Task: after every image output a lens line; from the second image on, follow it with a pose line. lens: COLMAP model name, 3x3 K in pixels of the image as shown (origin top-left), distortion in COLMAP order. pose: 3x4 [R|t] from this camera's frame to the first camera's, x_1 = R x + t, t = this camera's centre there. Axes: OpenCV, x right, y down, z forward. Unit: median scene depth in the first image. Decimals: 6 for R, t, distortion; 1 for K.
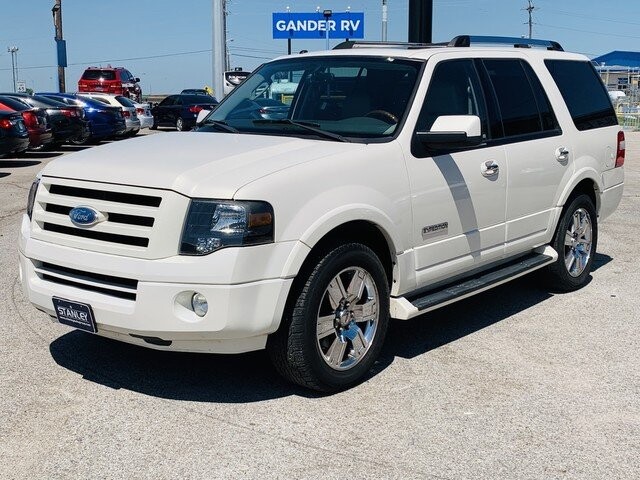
lens RADIAL K [[851.4, 0, 320.0], [0, 851.4, 240.0], [0, 0, 1]] dist [0.023504, 0.032165]
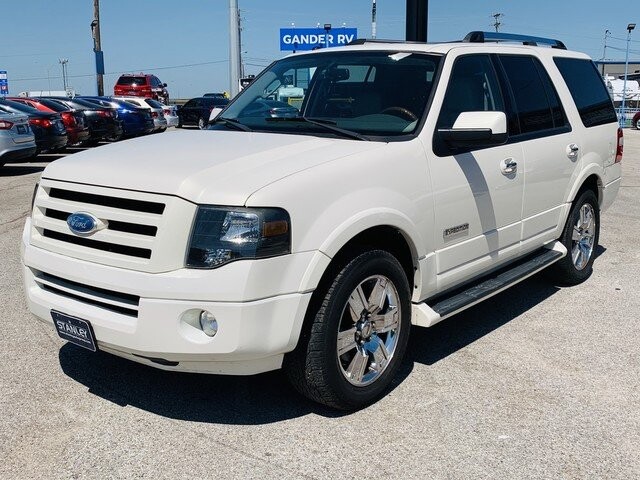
lens RADIAL K [[704.0, 0, 320.0], [0, 704.0, 240.0], [0, 0, 1]] dist [0.013165, -0.012846]
pose [[0.999991, -0.004212, -0.000233, -0.019136], [0.004217, 0.999545, 0.029883, -0.027738], [0.000107, -0.029884, 0.999553, 0.214071]]
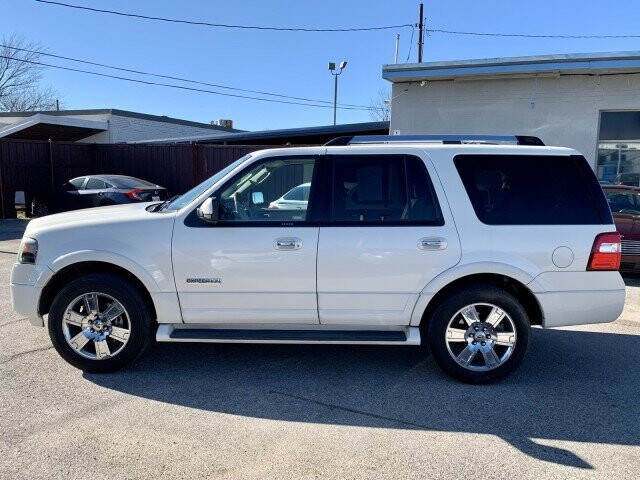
lens RADIAL K [[531.4, 0, 320.8], [0, 531.4, 216.0], [0, 0, 1]] dist [0.020468, 0.004139]
pose [[0.598153, 0.069829, -0.798334, 0.934551], [-0.154513, 0.987554, -0.029390, -0.123703], [0.786345, 0.140932, 0.601498, 0.653309]]
